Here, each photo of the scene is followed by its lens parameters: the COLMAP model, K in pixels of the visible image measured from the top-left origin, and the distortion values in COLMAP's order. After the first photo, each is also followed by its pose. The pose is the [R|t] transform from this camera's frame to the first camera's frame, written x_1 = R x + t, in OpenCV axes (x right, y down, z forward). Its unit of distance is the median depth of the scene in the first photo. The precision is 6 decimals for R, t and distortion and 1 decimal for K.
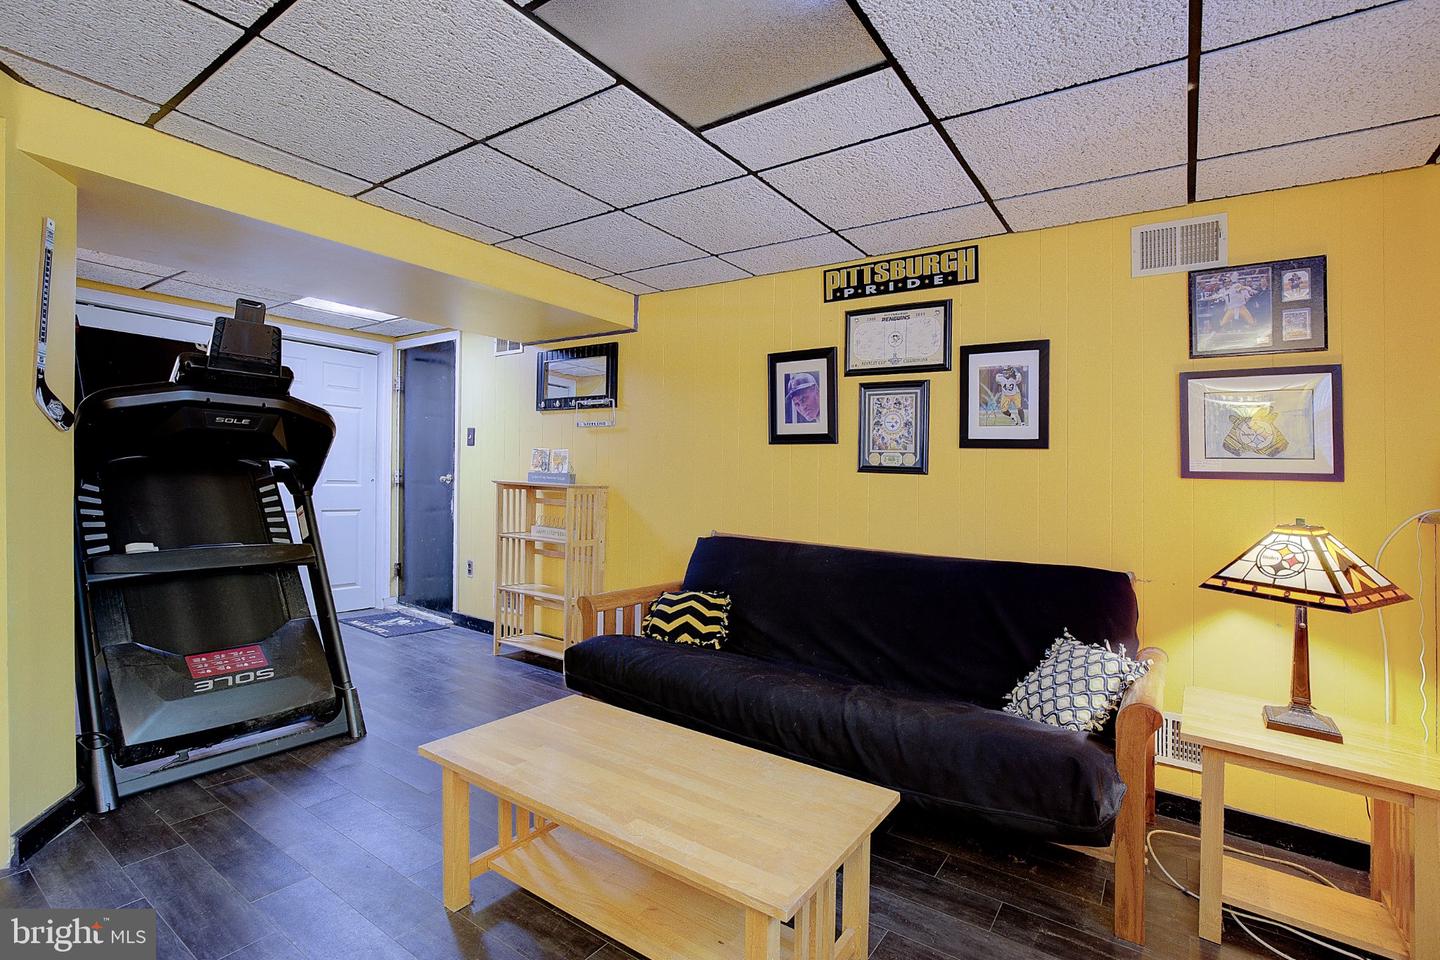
lens RADIAL K [[671.0, 0, 732.2], [0, 671.0, 468.7], [0, 0, 1]] dist [-0.016715, 0.000702]
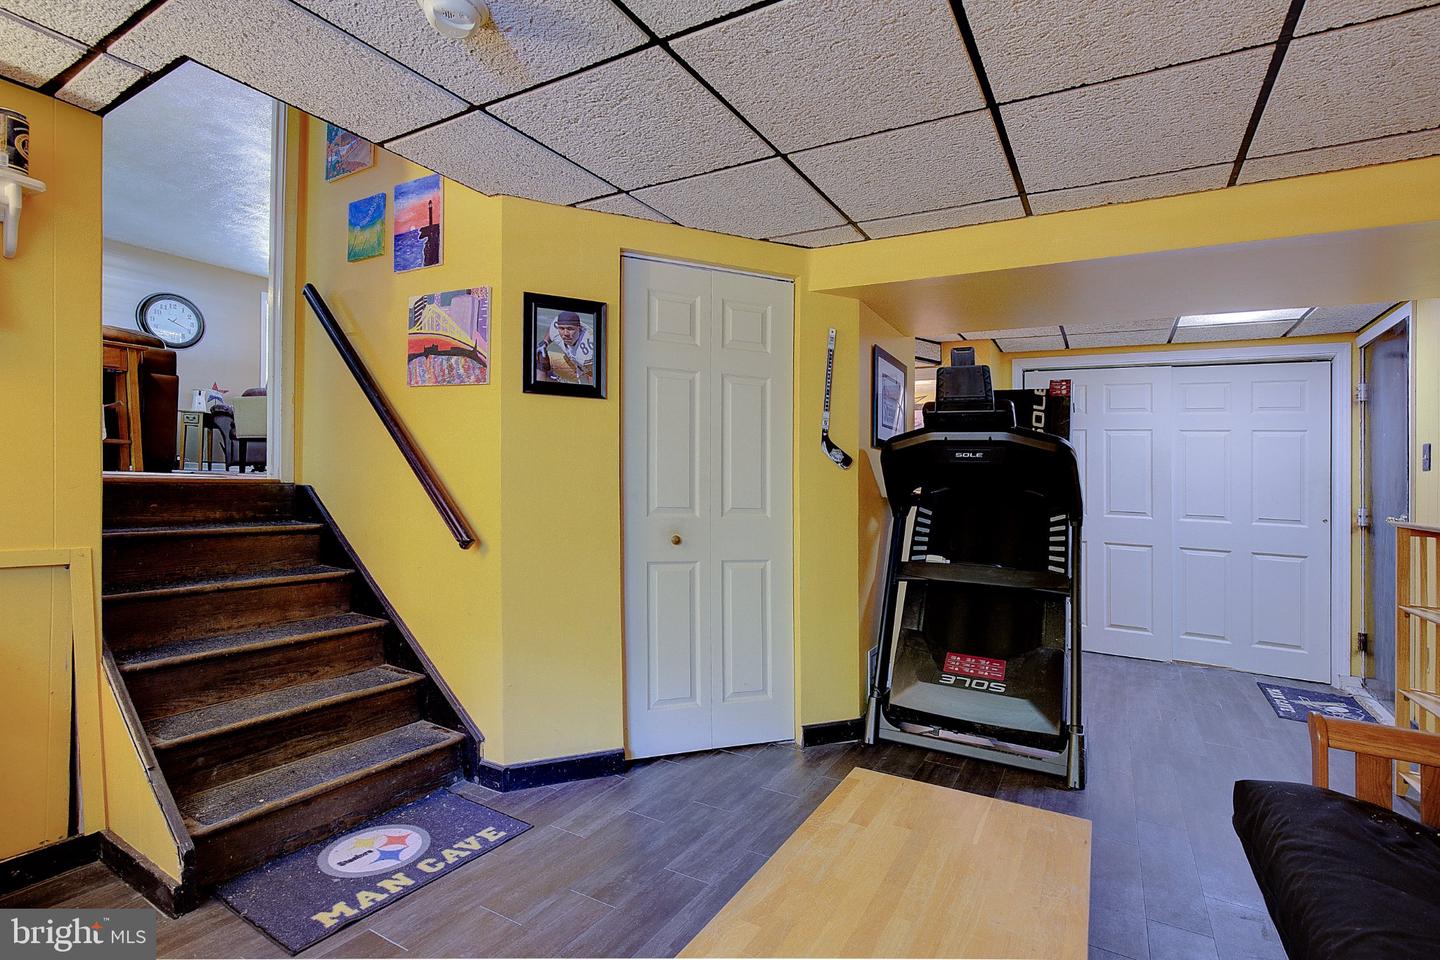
lens RADIAL K [[662.0, 0, 726.3], [0, 662.0, 498.4], [0, 0, 1]] dist [-0.027472, 0.000023]
pose [[0.072534, -0.005094, -0.997353, 0.342042], [-0.018078, 0.999816, -0.006421, 0.017183], [0.997202, 0.018496, 0.072428, 0.492275]]
